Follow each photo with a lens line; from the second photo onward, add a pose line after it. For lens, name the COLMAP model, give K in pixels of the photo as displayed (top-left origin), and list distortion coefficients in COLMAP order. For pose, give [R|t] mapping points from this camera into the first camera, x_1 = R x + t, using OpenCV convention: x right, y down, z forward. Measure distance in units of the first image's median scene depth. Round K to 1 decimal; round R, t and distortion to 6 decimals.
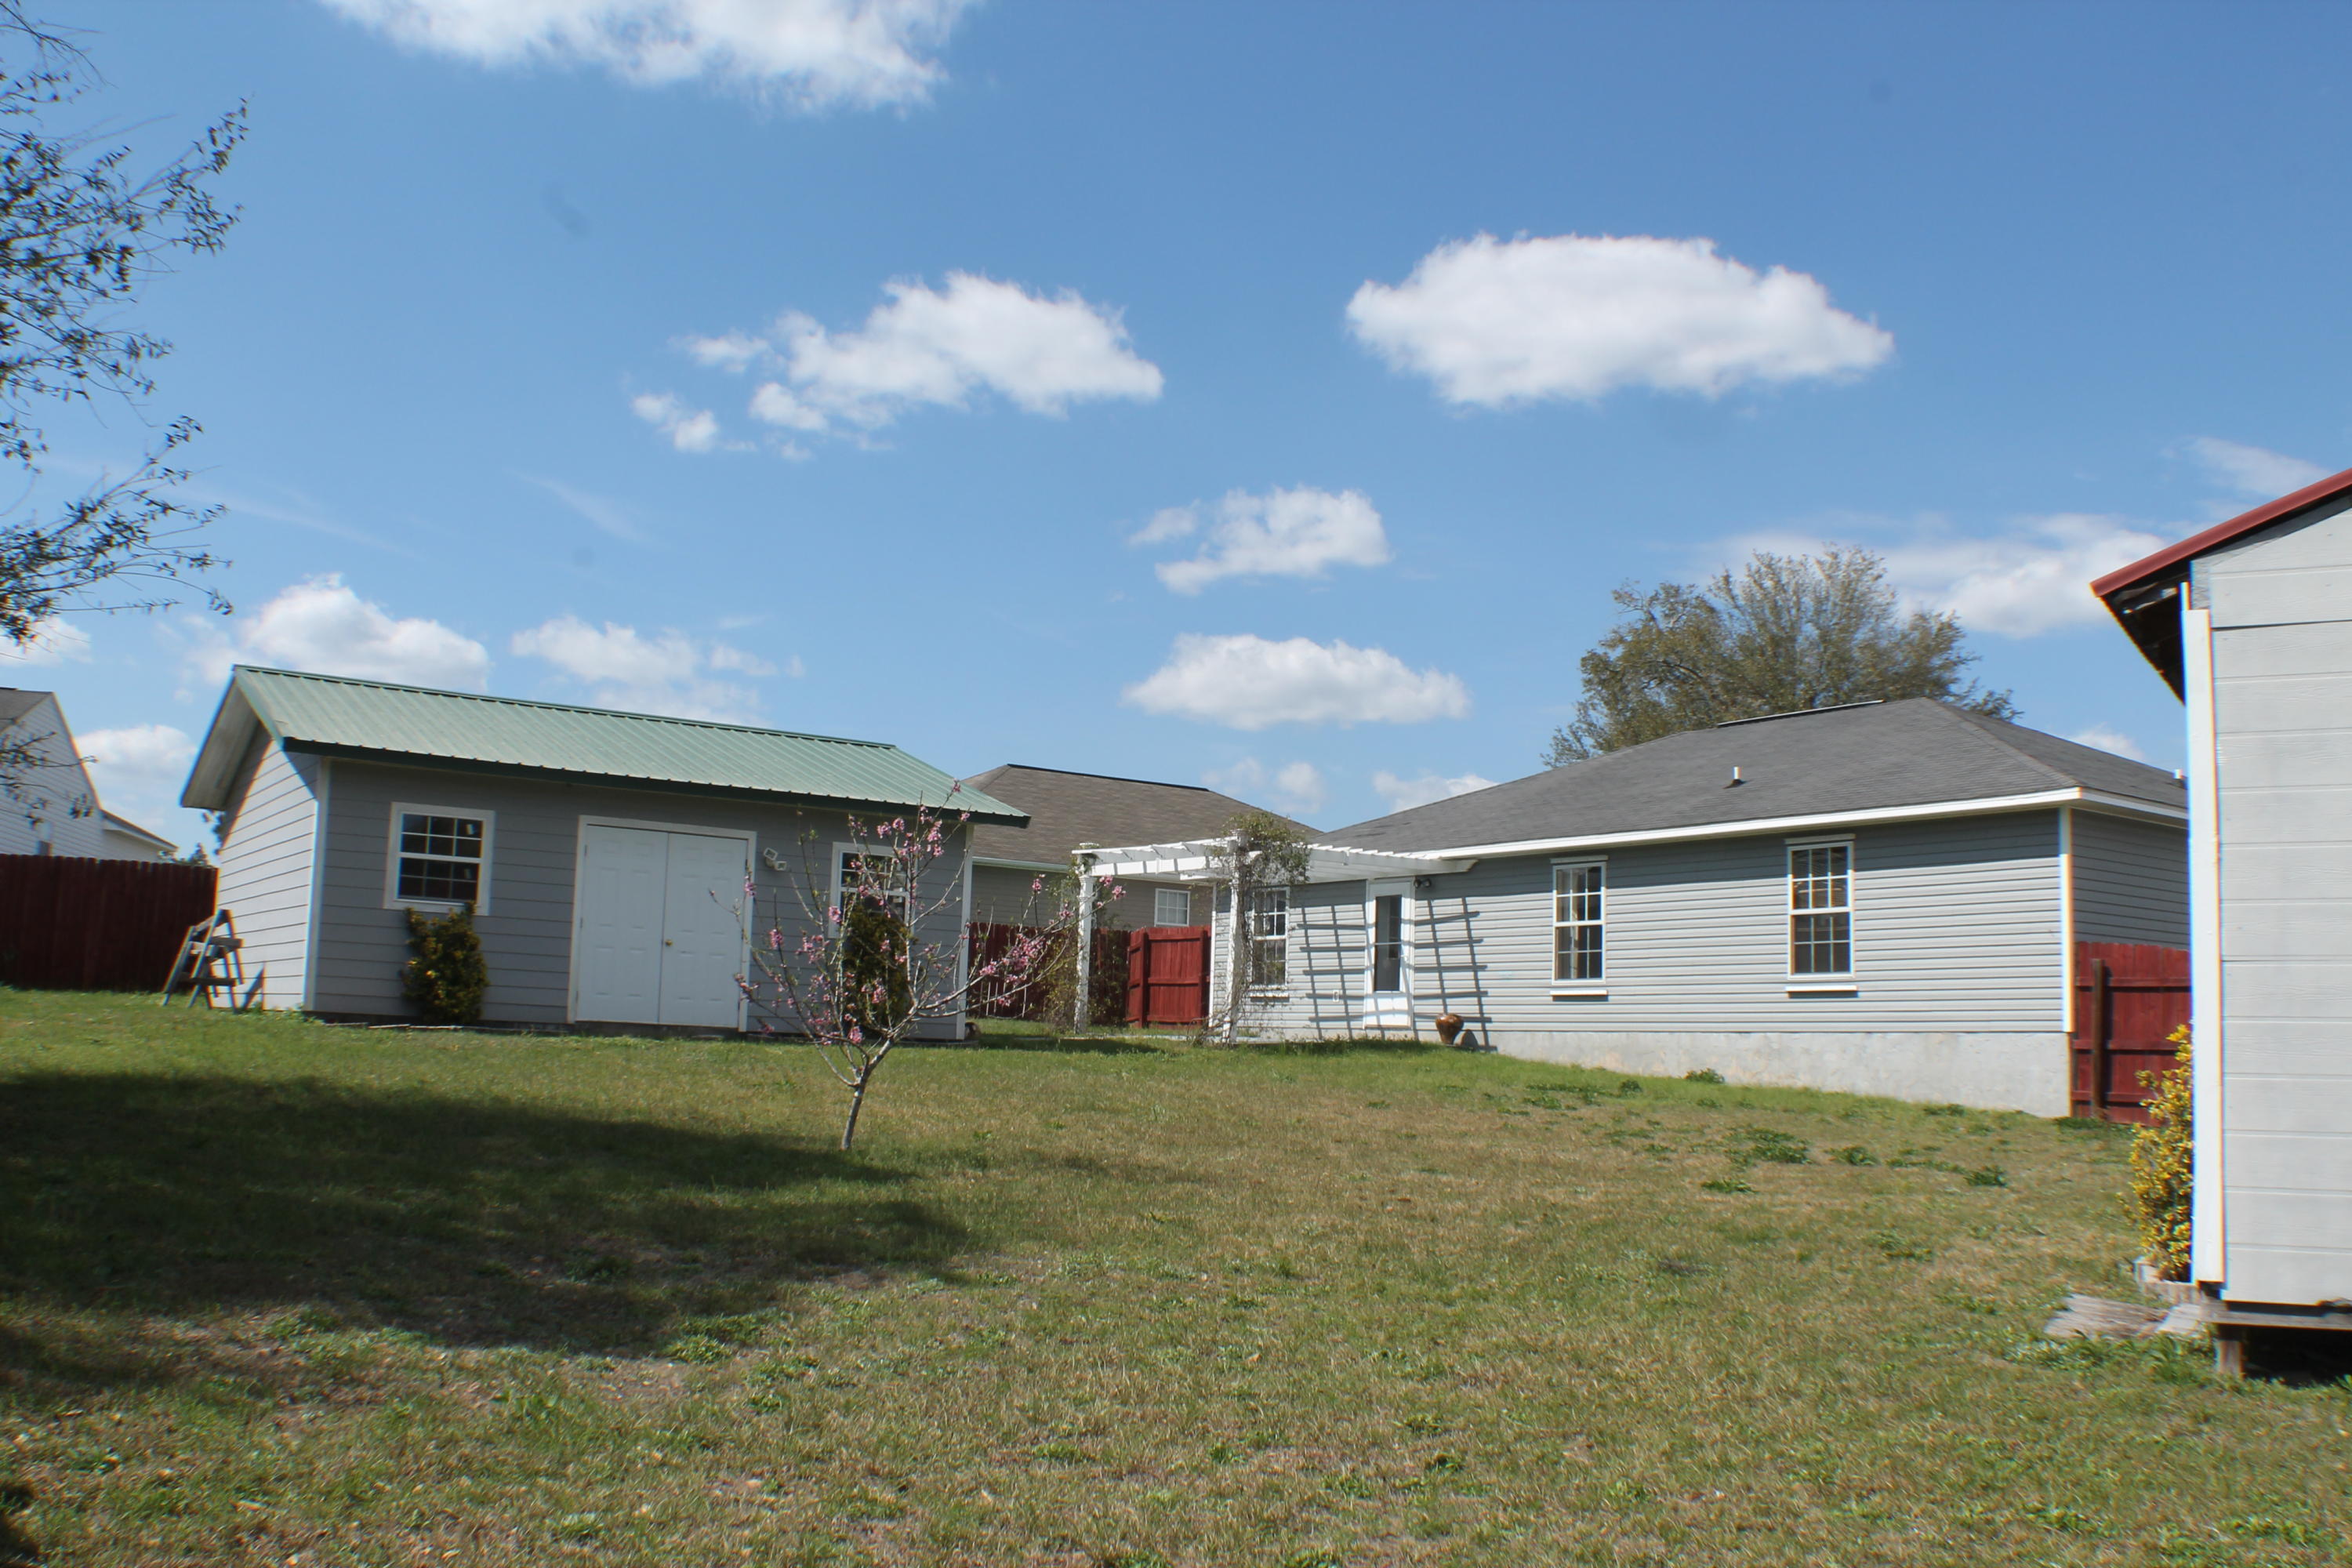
lens RADIAL K [[1957.9, 0, 1176.0], [0, 1957.9, 784.0], [0, 0, 1]] dist [-0.005267, -0.000588]
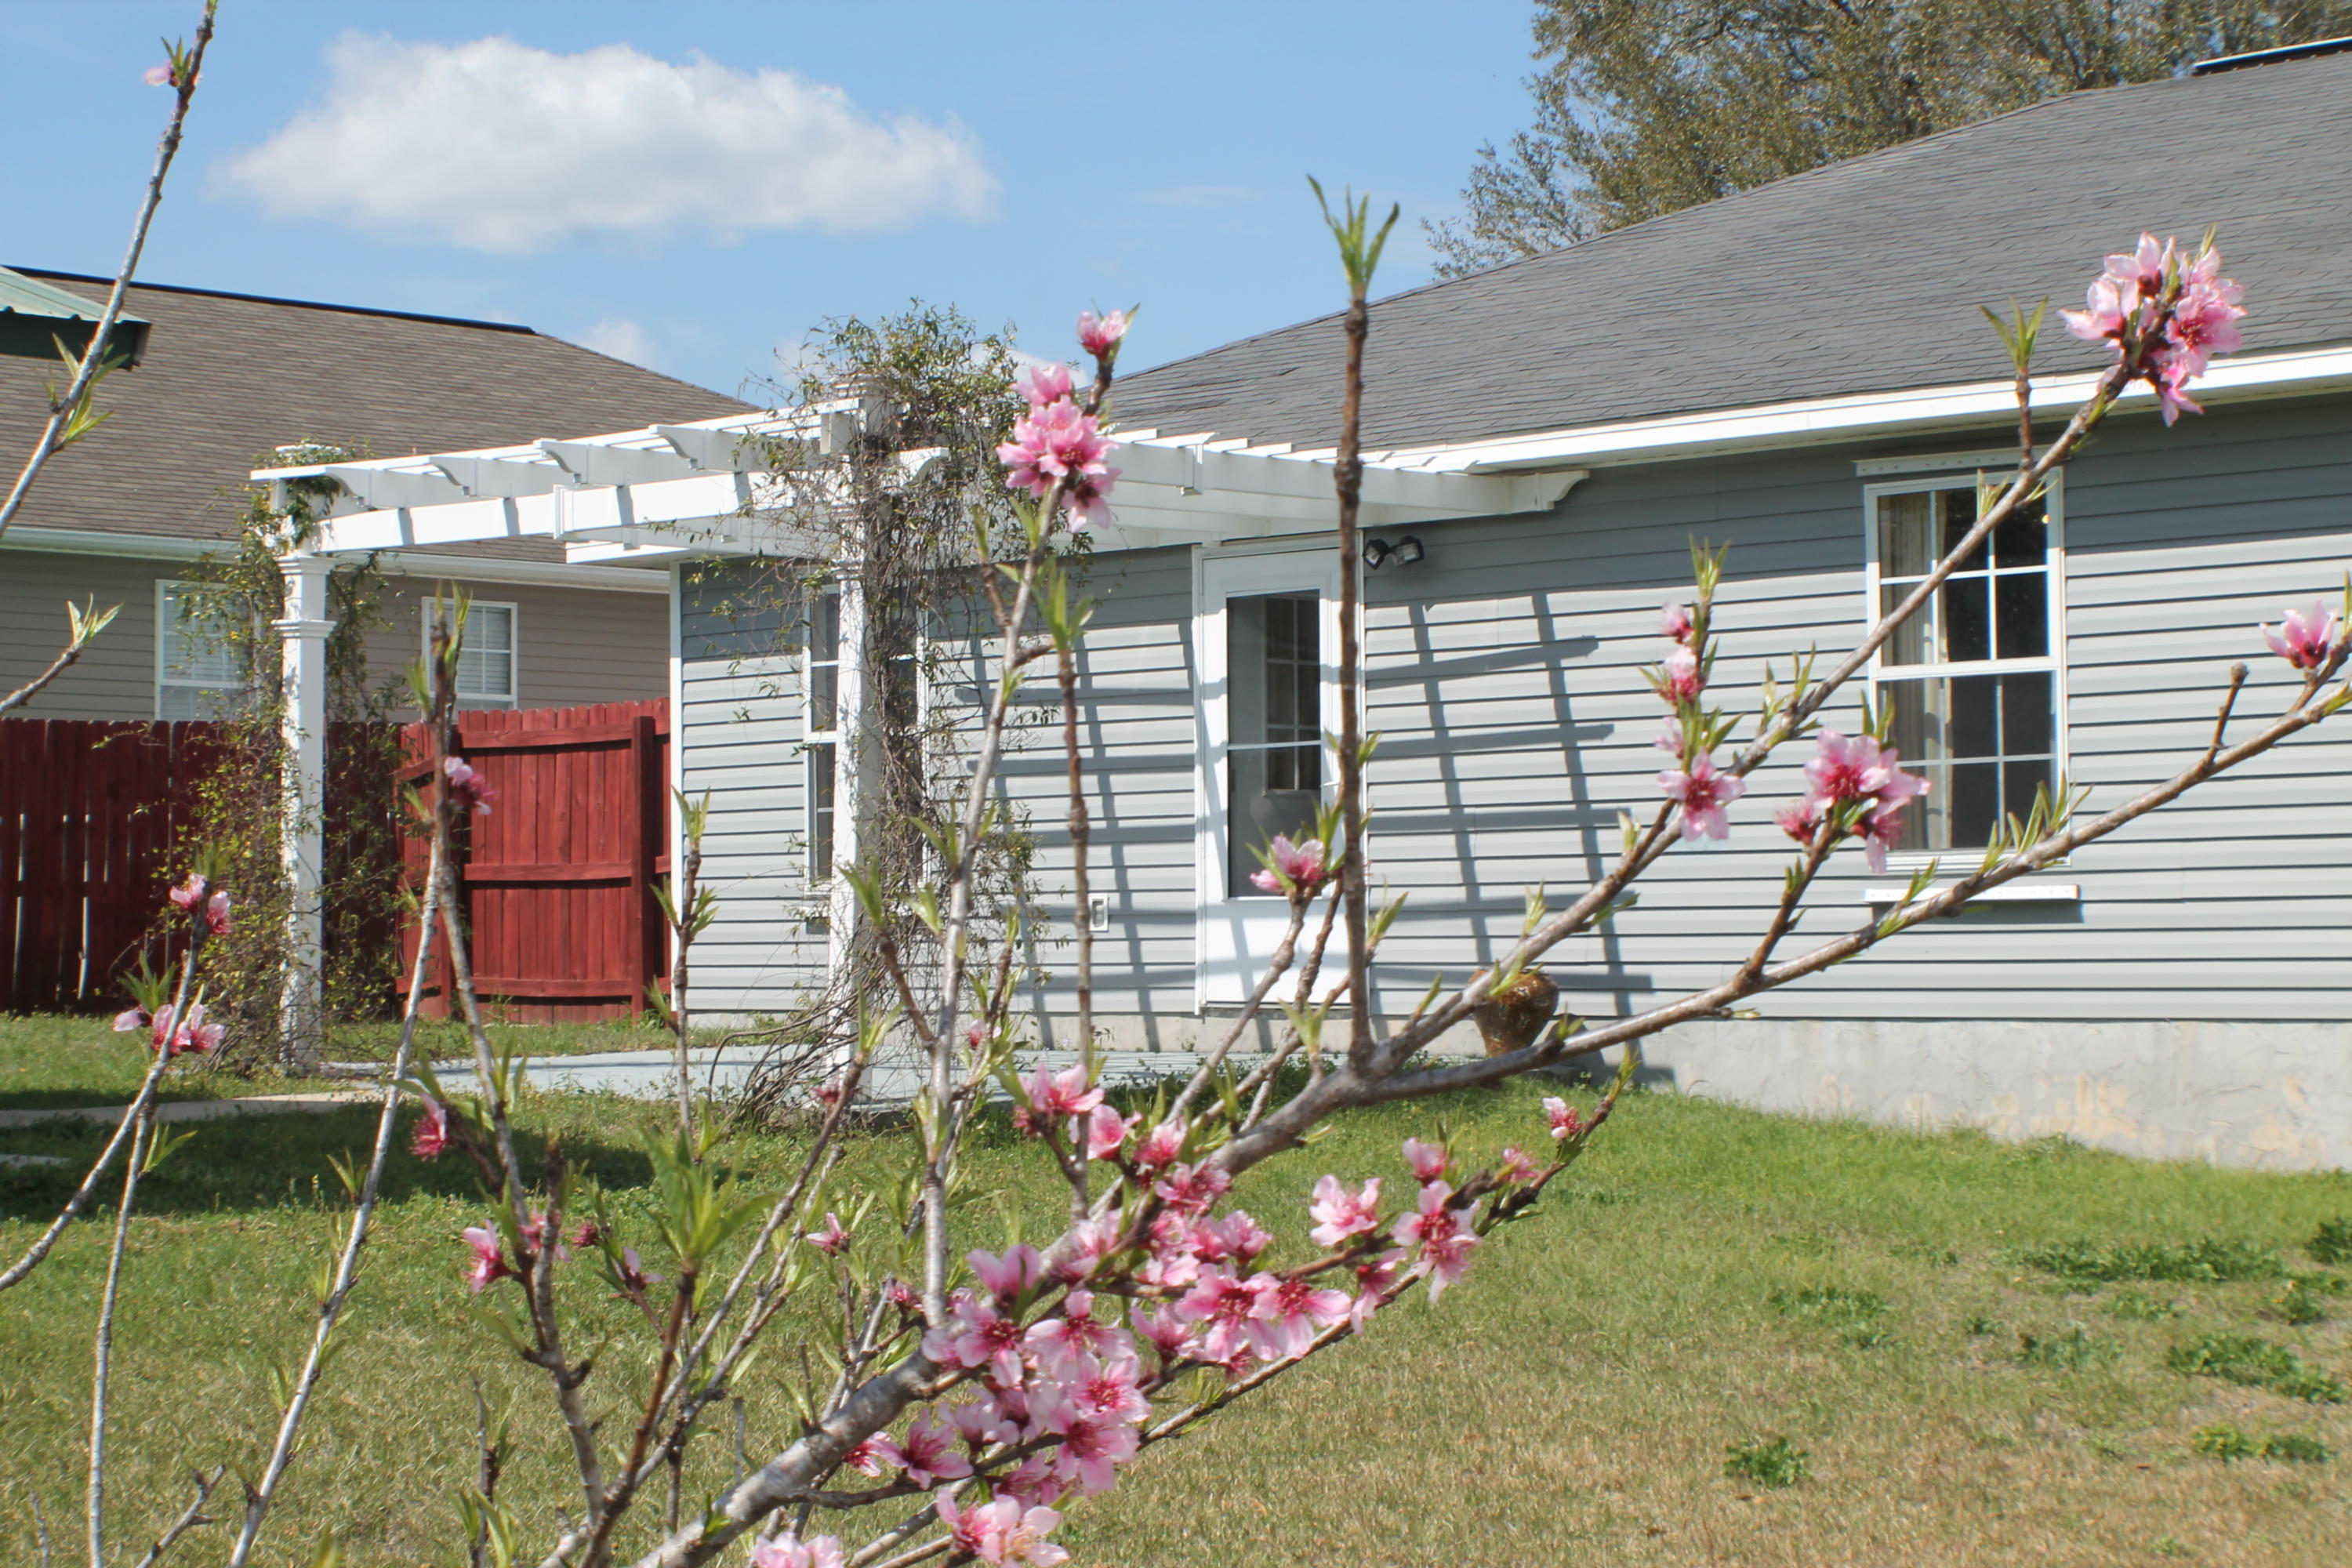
lens RADIAL K [[4530.1, 0, 1176.0], [0, 4530.1, 784.0], [0, 0, 1]] dist [-0.053500, -0.103879]
pose [[0.985238, -0.031251, 0.168312, -0.031923], [0.014890, 0.995114, 0.097606, 0.016756], [-0.170539, -0.093659, 0.980889, 0.296825]]
